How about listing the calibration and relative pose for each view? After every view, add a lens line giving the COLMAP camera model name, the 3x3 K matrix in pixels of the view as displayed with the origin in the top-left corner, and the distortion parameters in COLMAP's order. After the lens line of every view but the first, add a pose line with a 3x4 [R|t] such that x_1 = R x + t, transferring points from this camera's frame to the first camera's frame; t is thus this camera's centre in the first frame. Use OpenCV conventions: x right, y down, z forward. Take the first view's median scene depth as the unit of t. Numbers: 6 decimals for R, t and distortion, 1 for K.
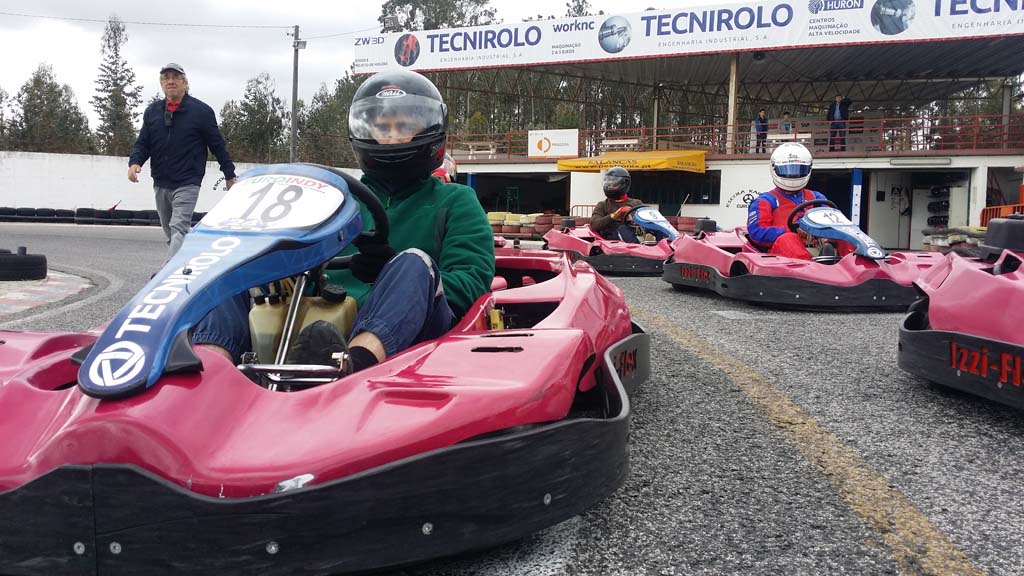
lens RADIAL K [[914.5, 0, 512.2], [0, 914.5, 284.0], [0, 0, 1]] dist [0.096554, -0.213103]
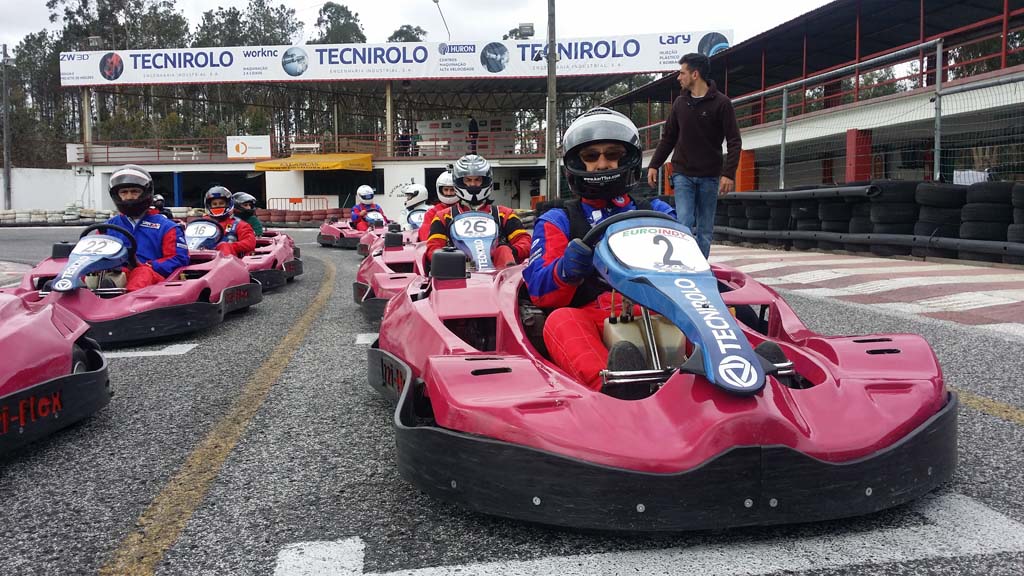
lens RADIAL K [[920.1, 0, 514.3], [0, 920.1, 276.4], [0, 0, 1]] dist [0.096366, -0.208234]
pose [[0.946258, -0.055557, 0.318604, -0.026045], [0.051840, 0.998452, 0.020140, 0.013270], [-0.319230, -0.002541, 0.947674, -0.307757]]
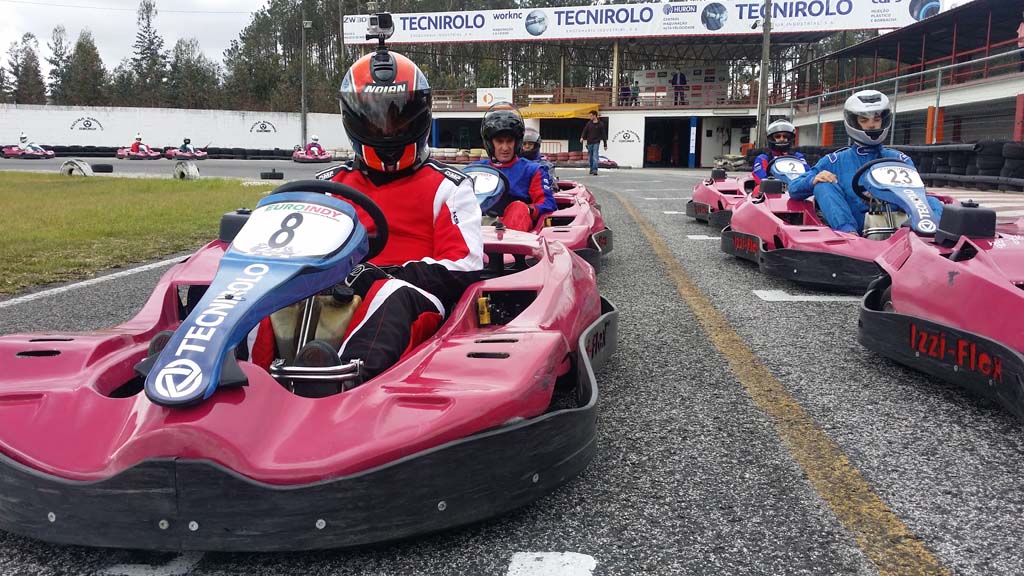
lens RADIAL K [[918.9, 0, 515.9], [0, 918.9, 285.5], [0, 0, 1]] dist [0.100420, -0.232895]
pose [[0.993528, -0.028714, 0.109900, -0.095331], [0.019731, 0.996439, 0.081978, 0.023424], [-0.111862, -0.079279, 0.990556, -0.488431]]
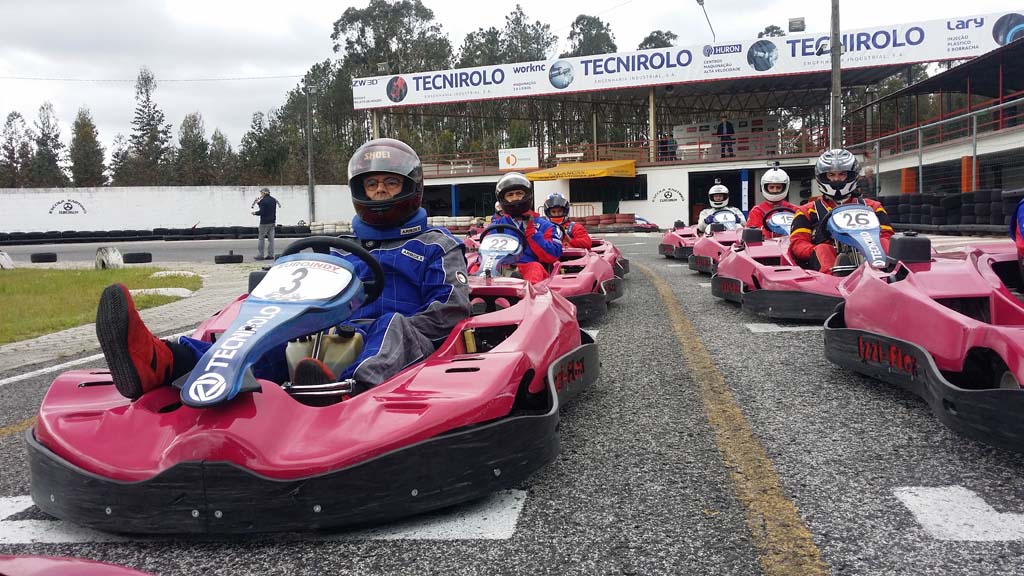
lens RADIAL K [[915.2, 0, 515.3], [0, 915.2, 288.7], [0, 0, 1]] dist [0.098911, -0.207689]
pose [[0.996432, -0.058171, 0.061144, -0.052532], [0.057540, 0.998271, 0.012034, 0.014365], [-0.061739, -0.008473, 0.998056, -0.310890]]
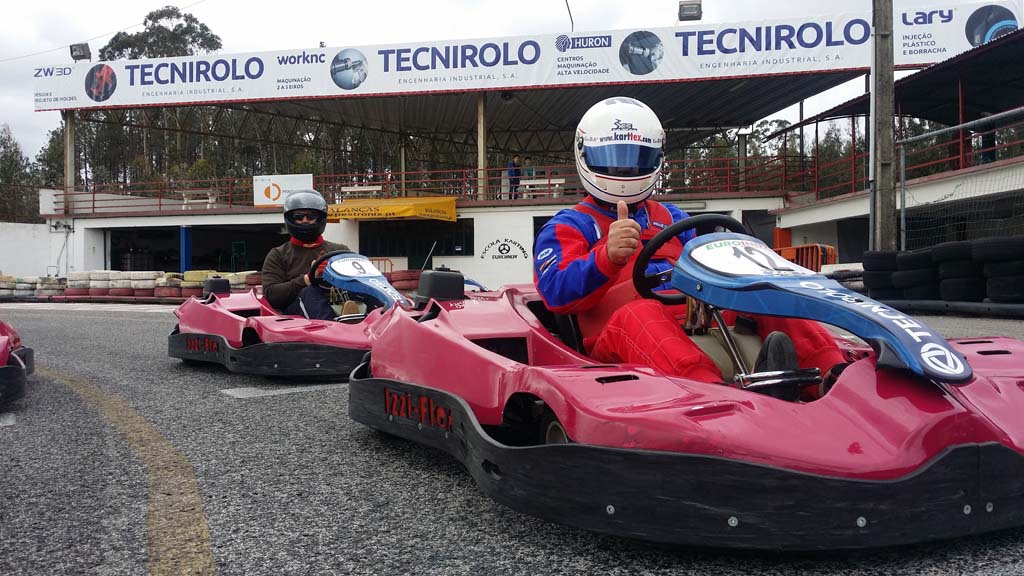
lens RADIAL K [[918.3, 0, 511.9], [0, 918.3, 280.0], [0, 0, 1]] dist [0.093952, -0.206858]
pose [[0.965527, -0.029476, 0.258627, 0.026921], [0.046472, 0.997125, -0.059851, -0.007973], [-0.256119, 0.069807, 0.964121, 0.117377]]
